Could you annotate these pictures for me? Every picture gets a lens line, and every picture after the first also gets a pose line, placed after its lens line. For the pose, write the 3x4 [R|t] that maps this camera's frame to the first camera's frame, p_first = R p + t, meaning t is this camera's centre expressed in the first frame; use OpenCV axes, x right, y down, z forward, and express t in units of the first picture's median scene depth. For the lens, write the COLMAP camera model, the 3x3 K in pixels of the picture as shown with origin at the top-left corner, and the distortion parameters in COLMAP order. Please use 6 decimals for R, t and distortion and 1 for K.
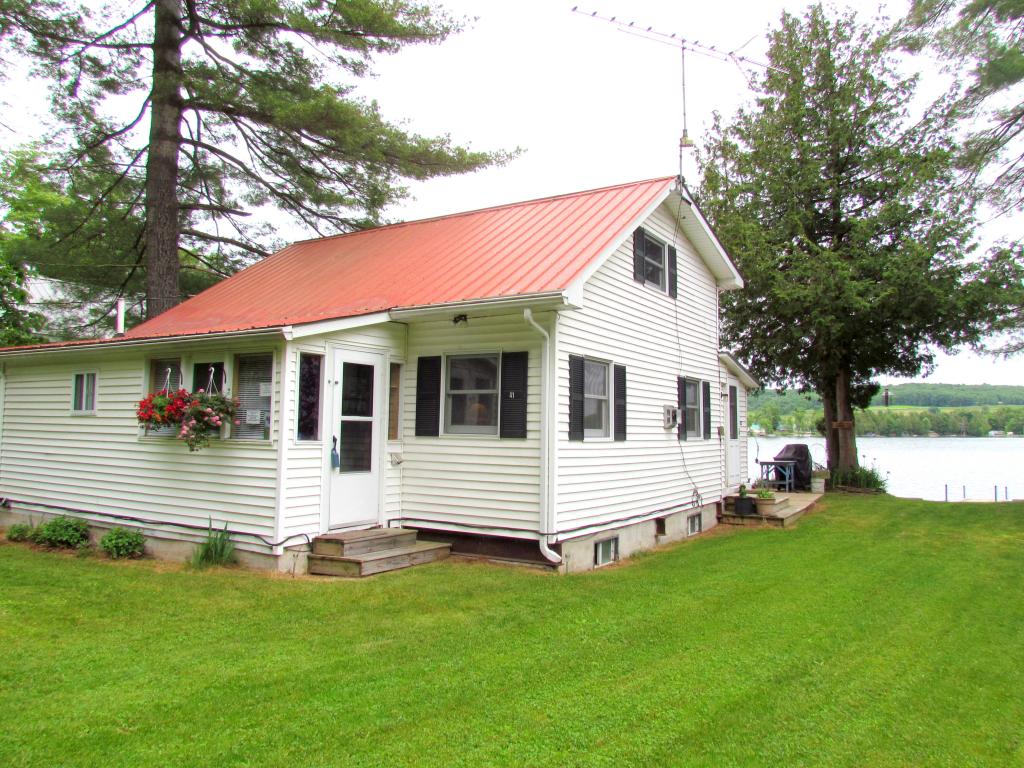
lens RADIAL K [[770.5, 0, 514.3], [0, 770.5, 373.0], [0, 0, 1]] dist [-0.043459, 0.005638]
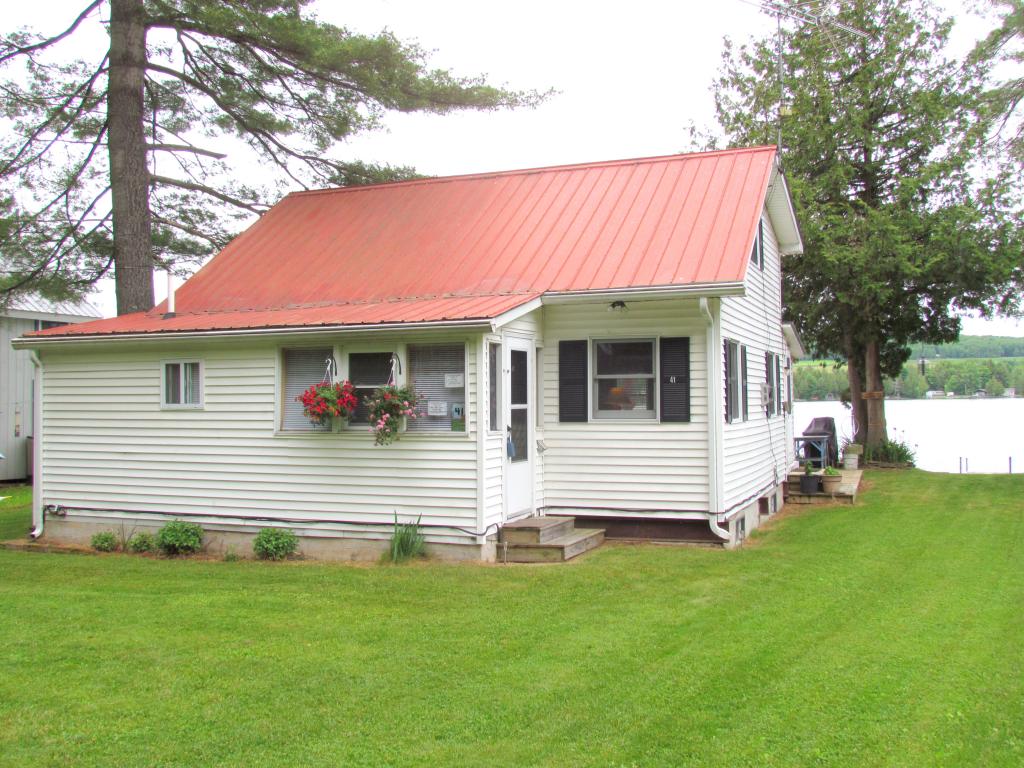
lens RADIAL K [[1062.2, 0, 512.0], [0, 1062.2, 384.0], [0, 0, 1]] dist [-0.089282, -0.006966]
pose [[0.982727, -0.019300, 0.184050, -0.438365], [0.008421, 0.998180, 0.059711, -0.047752], [-0.184868, -0.057130, 0.981101, -0.308584]]
